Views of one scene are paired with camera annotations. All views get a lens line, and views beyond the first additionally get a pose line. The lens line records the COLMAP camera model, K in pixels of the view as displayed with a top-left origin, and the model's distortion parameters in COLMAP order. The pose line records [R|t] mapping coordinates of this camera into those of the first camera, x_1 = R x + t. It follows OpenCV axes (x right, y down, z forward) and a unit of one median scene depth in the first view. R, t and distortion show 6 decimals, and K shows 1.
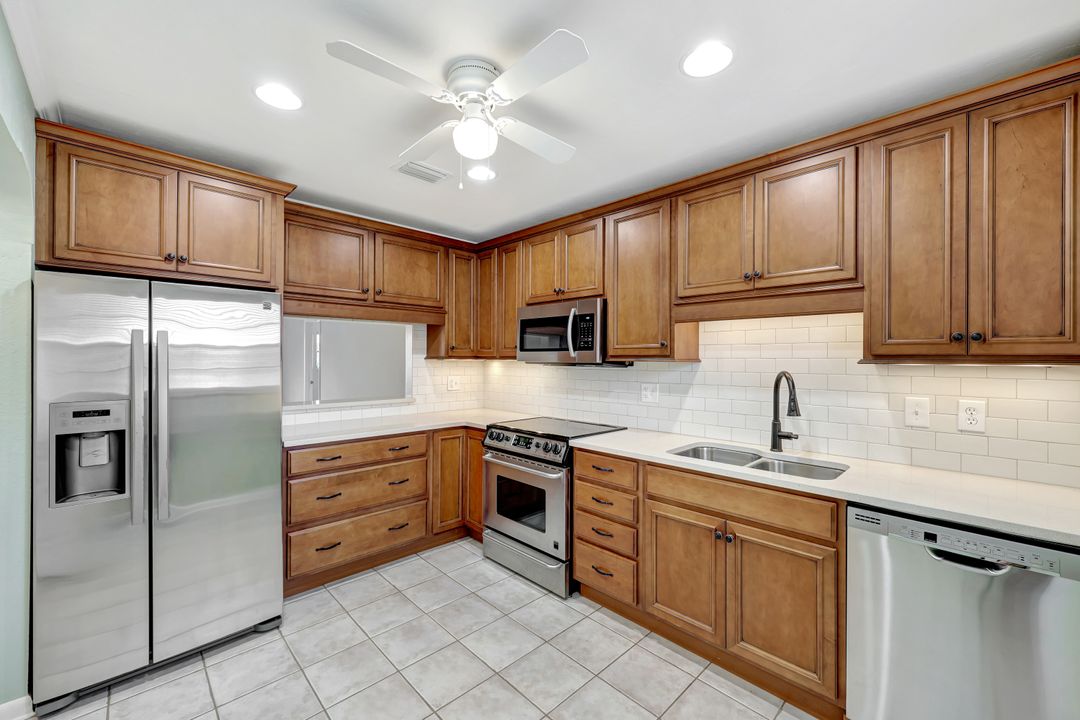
lens RADIAL K [[436.1, 0, 539.8], [0, 436.1, 359.4], [0, 0, 1]] dist [0.001489, 0.000287]
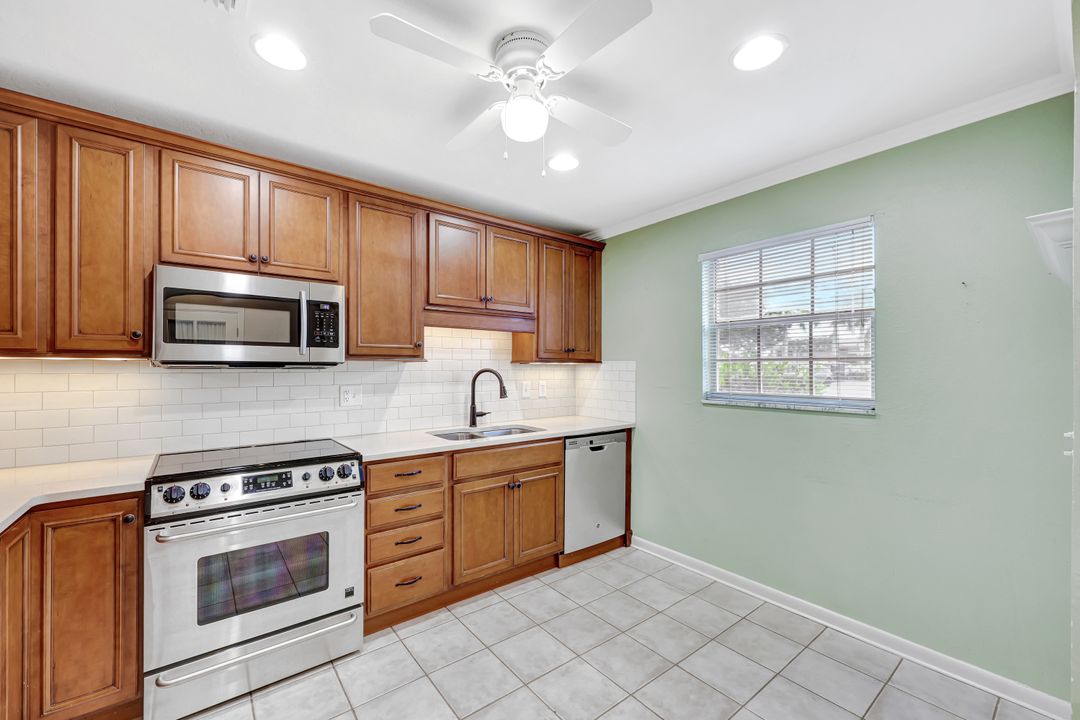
lens RADIAL K [[436.1, 0, 534.7], [0, 436.1, 364.1], [0, 0, 1]] dist [0.001489, 0.000287]
pose [[0.107971, 0.004280, 0.994145, -0.712632], [-0.000204, 0.999991, -0.004283, 0.015545], [-0.994154, 0.000260, 0.107971, 0.577565]]
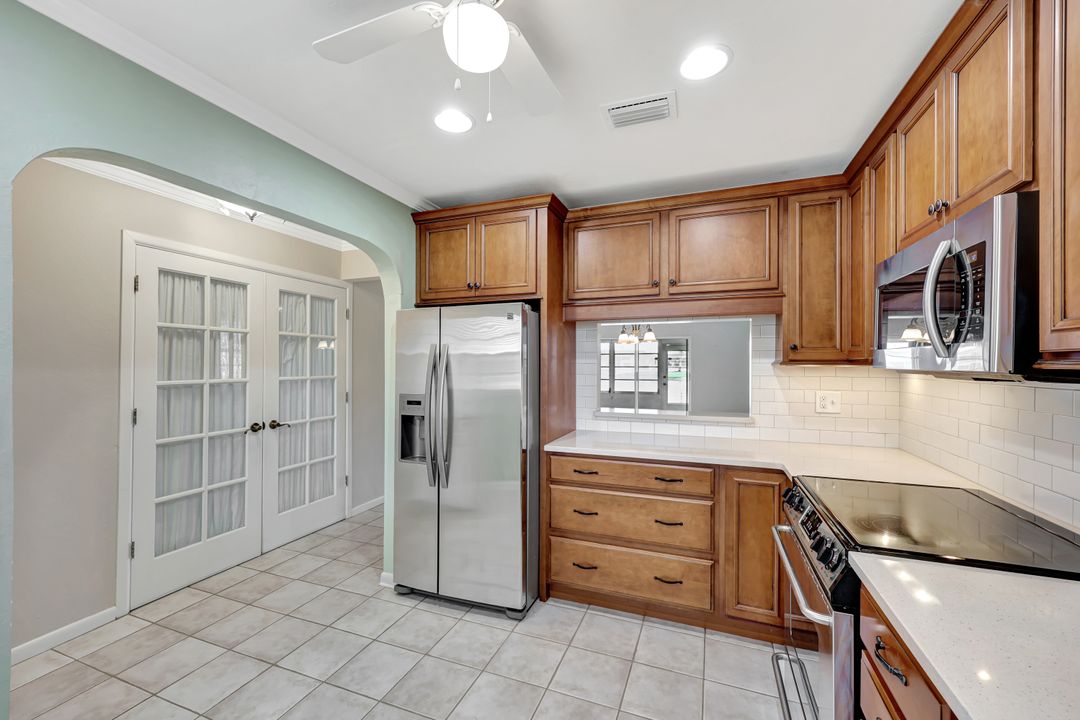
lens RADIAL K [[436.1, 0, 539.0], [0, 436.1, 366.2], [0, 0, 1]] dist [0.001489, 0.000287]
pose [[0.412185, -0.001384, -0.911099, 0.334093], [0.001982, 0.999998, -0.000623, 0.001809], [0.911098, -0.001549, 0.412187, 0.538756]]
